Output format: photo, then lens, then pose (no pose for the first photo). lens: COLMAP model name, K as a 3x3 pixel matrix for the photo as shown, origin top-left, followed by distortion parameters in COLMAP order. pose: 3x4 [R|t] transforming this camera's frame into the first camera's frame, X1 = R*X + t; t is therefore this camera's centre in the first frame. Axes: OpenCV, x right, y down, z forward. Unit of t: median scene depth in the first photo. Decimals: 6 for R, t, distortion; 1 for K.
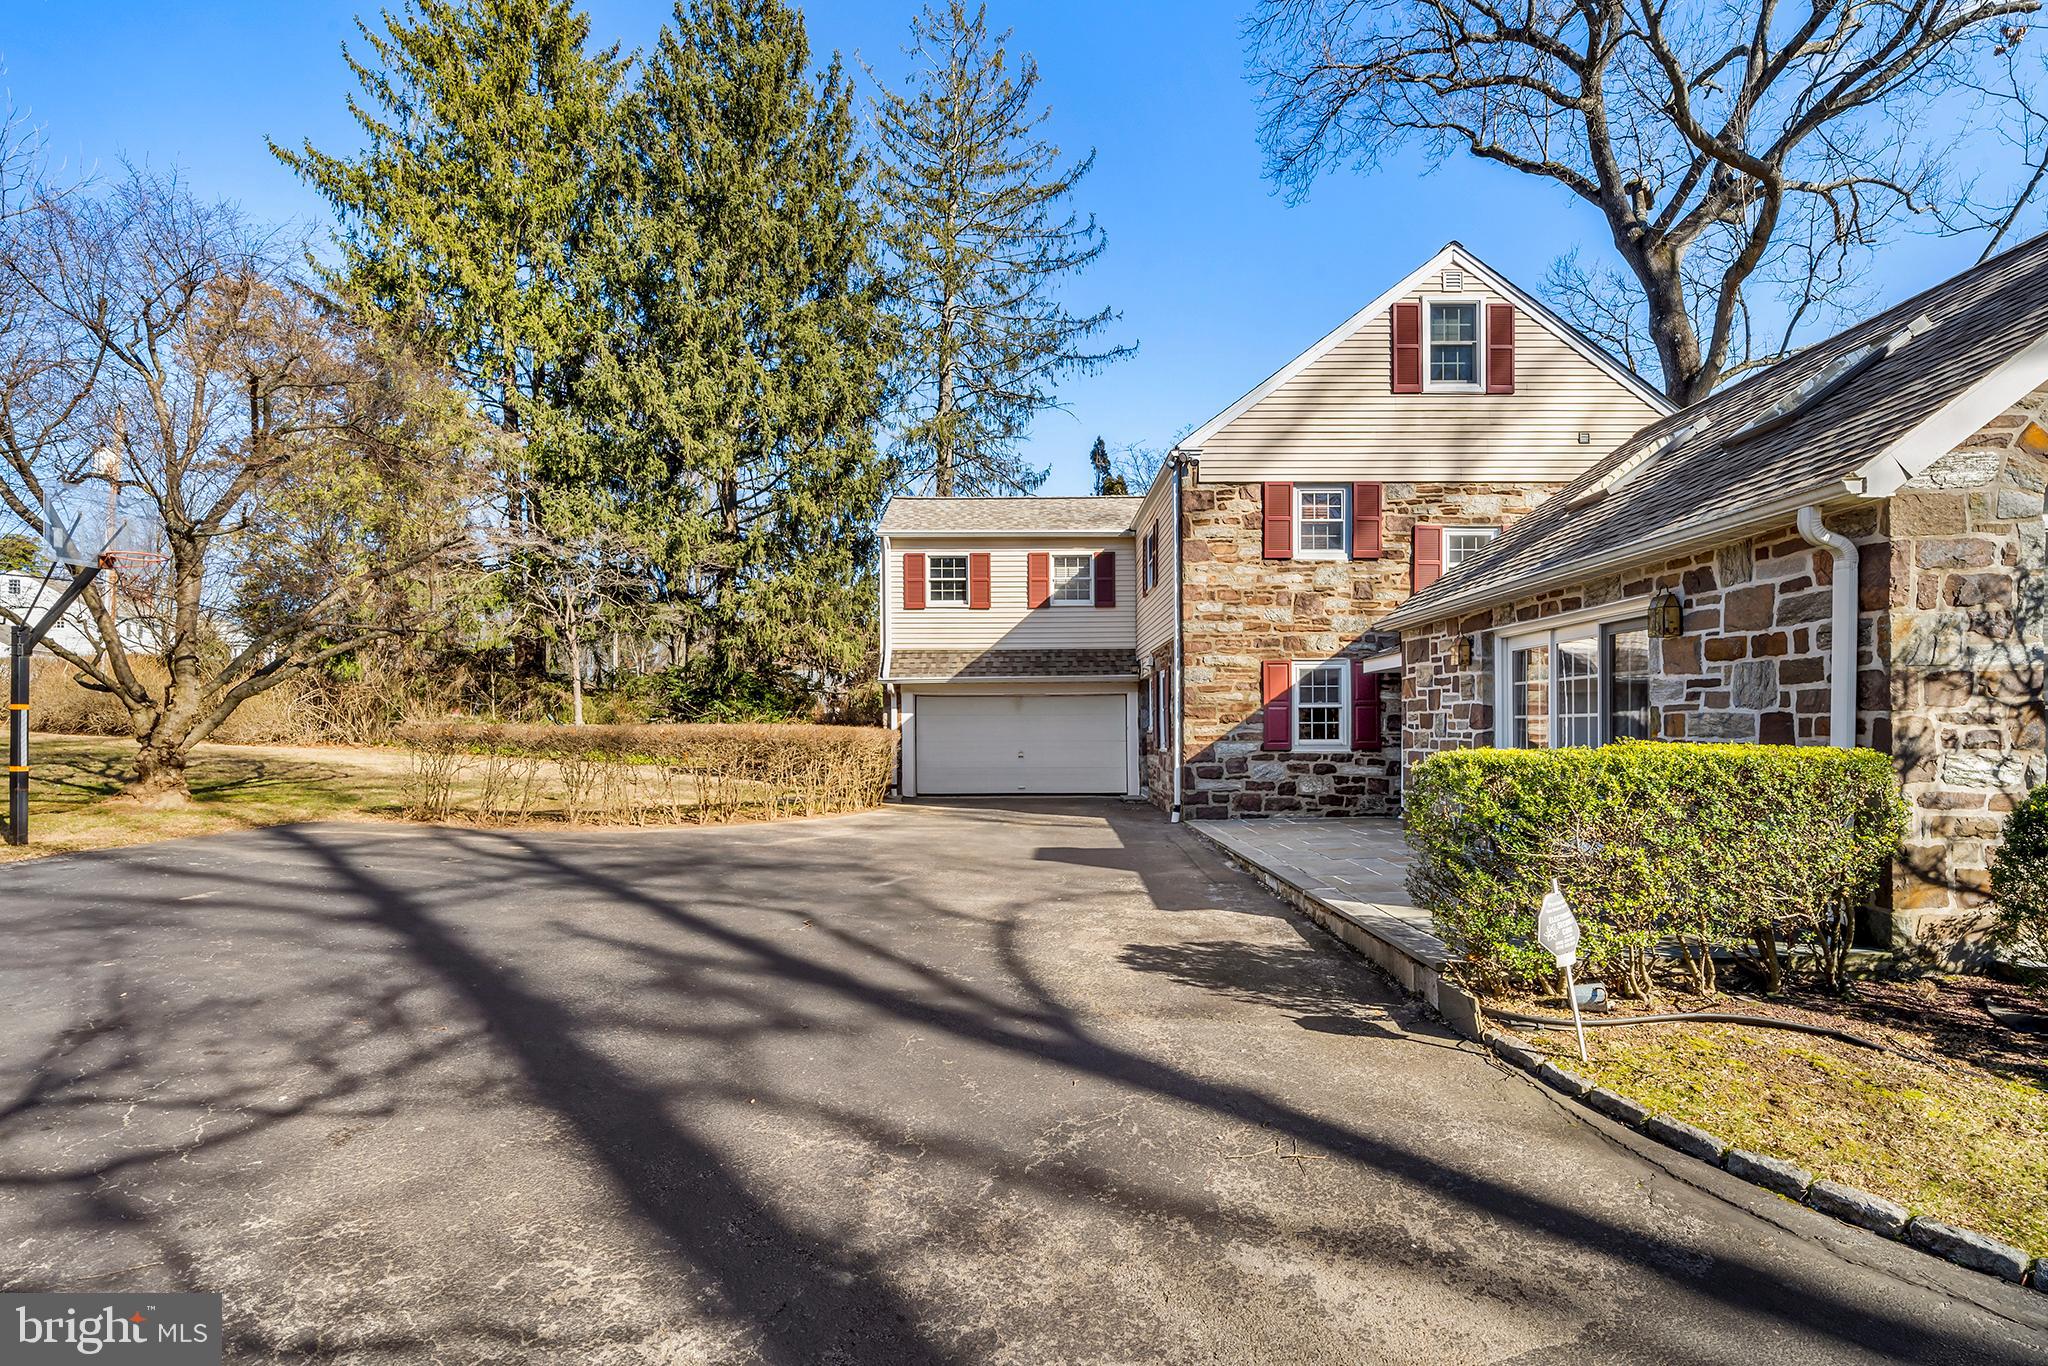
lens RADIAL K [[1000.9, 0, 1029.9], [0, 1000.9, 732.9], [0, 0, 1]] dist [0.000696, -0.000727]
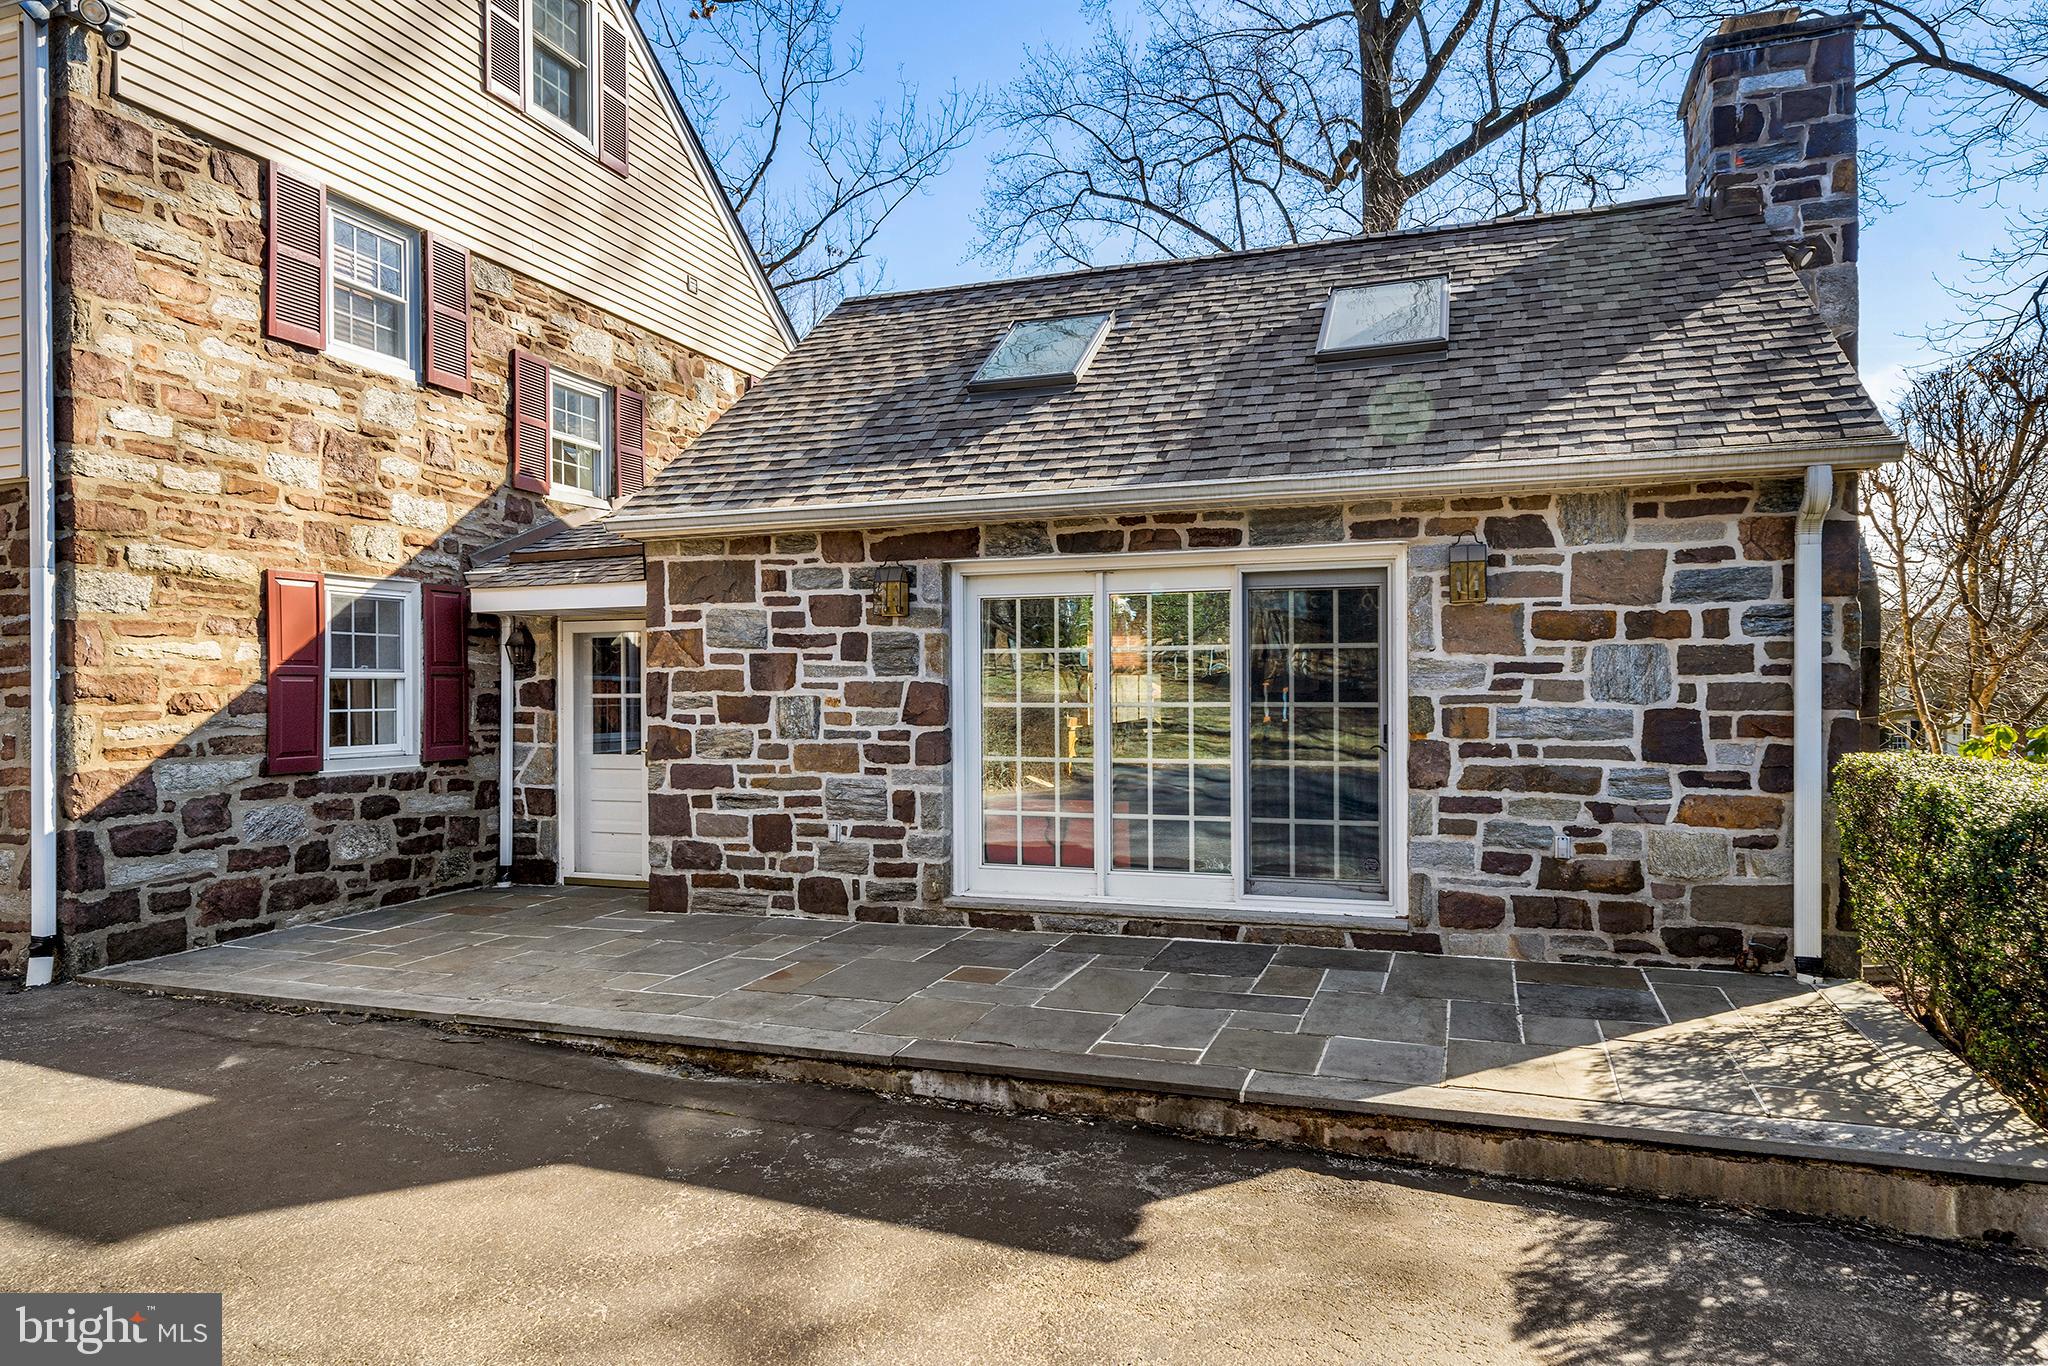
lens RADIAL K [[1265.9, 0, 1031.3], [0, 1265.9, 693.8], [0, 0, 1]] dist [0.001249, 0.002123]
pose [[0.339039, 0.001774, 0.940771, -0.127077], [0.006043, 0.999973, -0.004064, -0.010120], [-0.940753, 0.007063, 0.339019, 0.366681]]
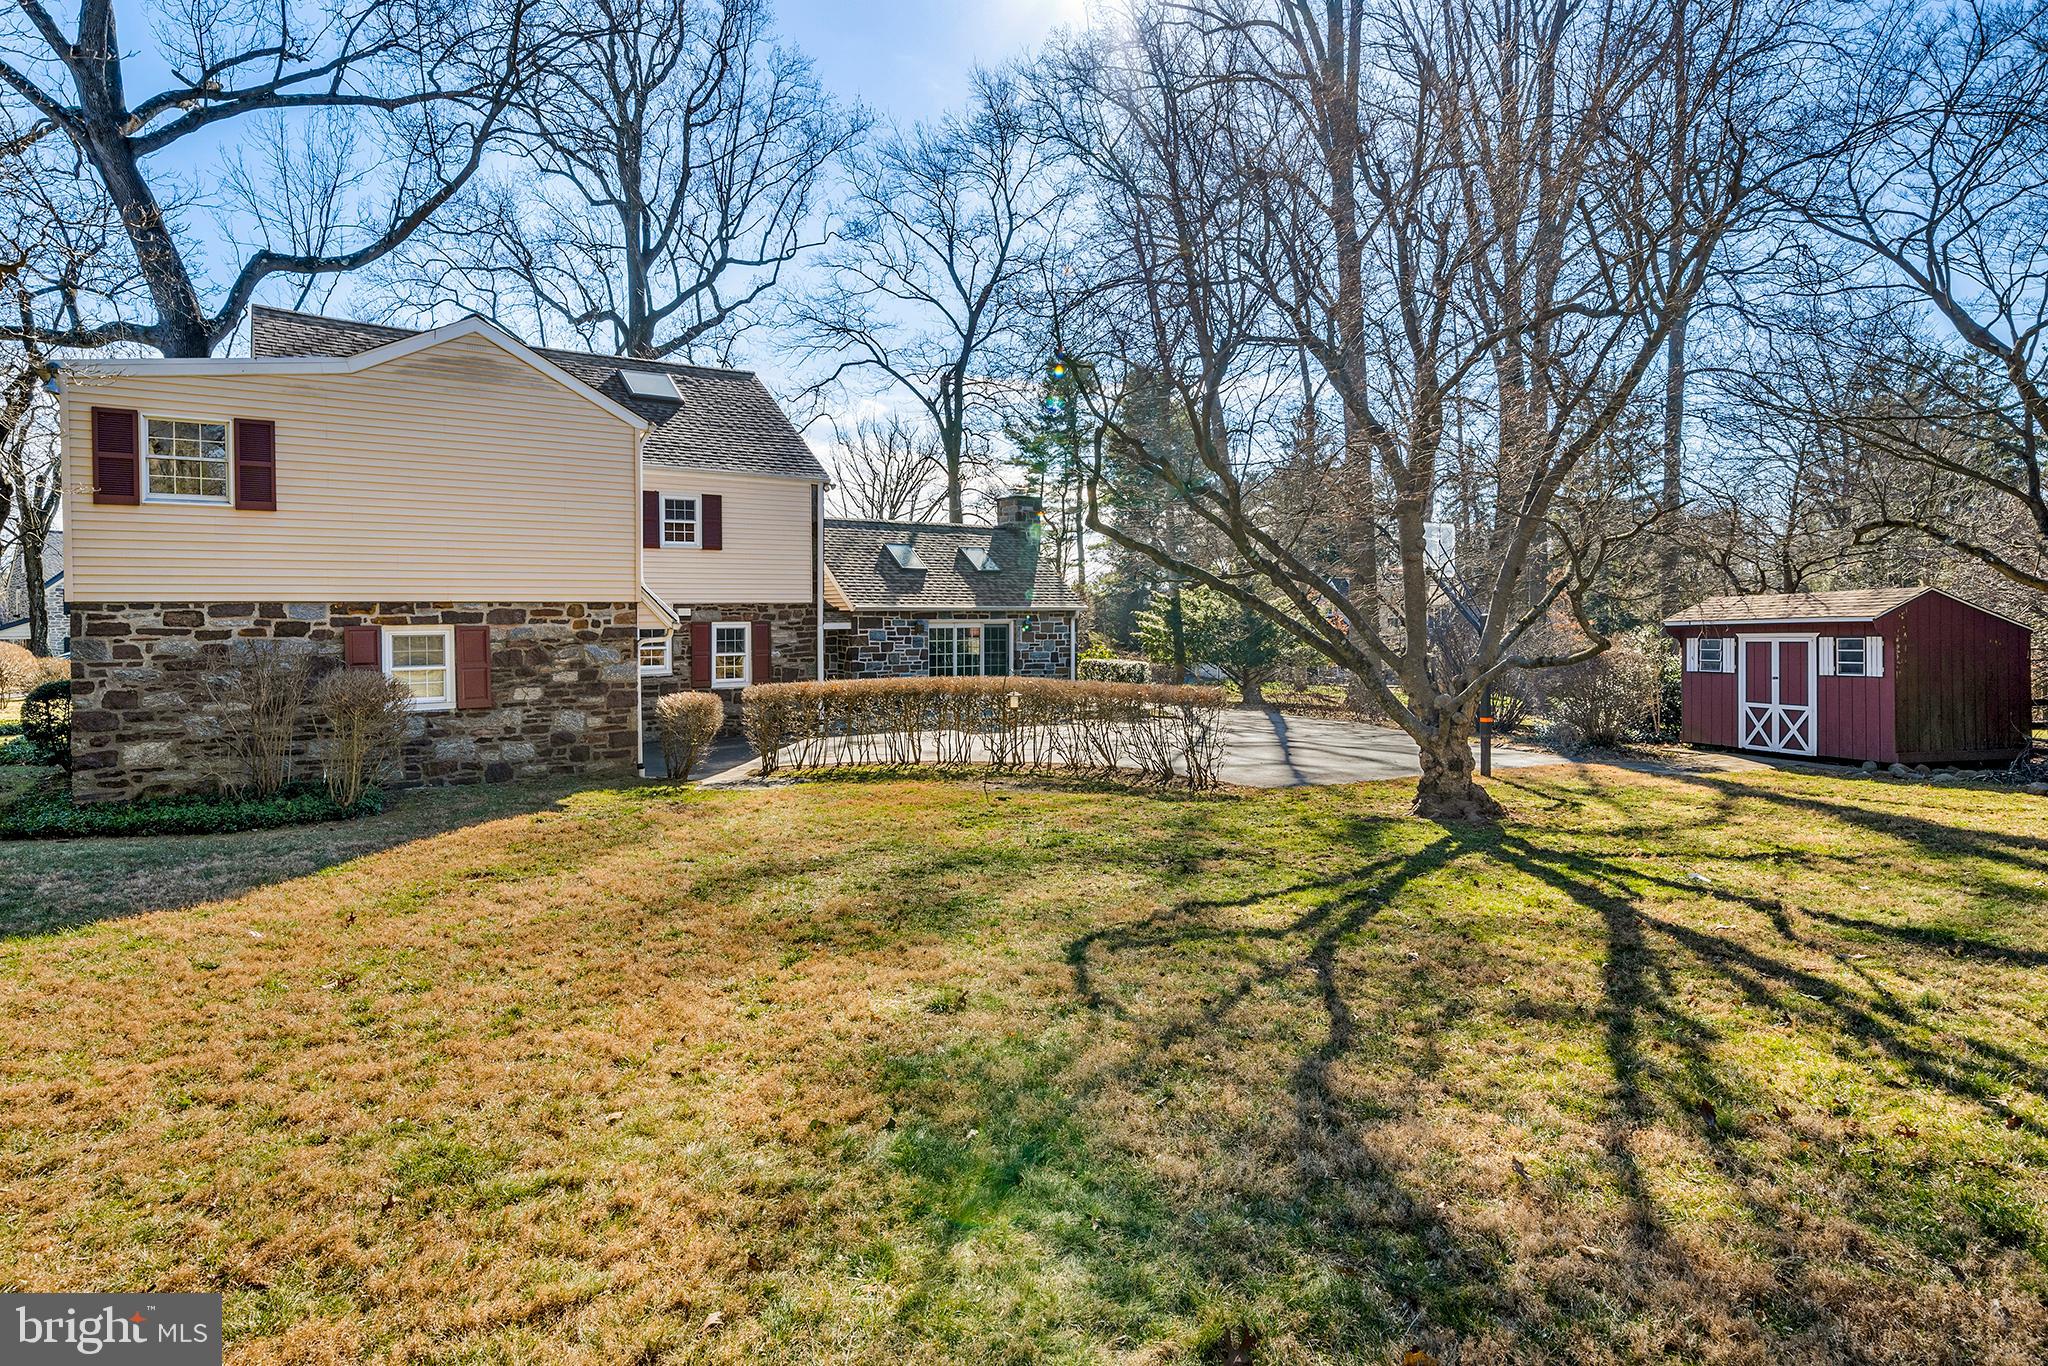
lens RADIAL K [[1083.1, 0, 1048.8], [0, 1083.1, 631.2], [0, 0, 1]] dist [0.001415, -0.000012]
pose [[-0.598708, -0.007404, 0.800933, -0.979490], [0.005250, 0.999900, 0.013167, -0.056474], [-0.800950, 0.012088, -0.598609, 1.243285]]
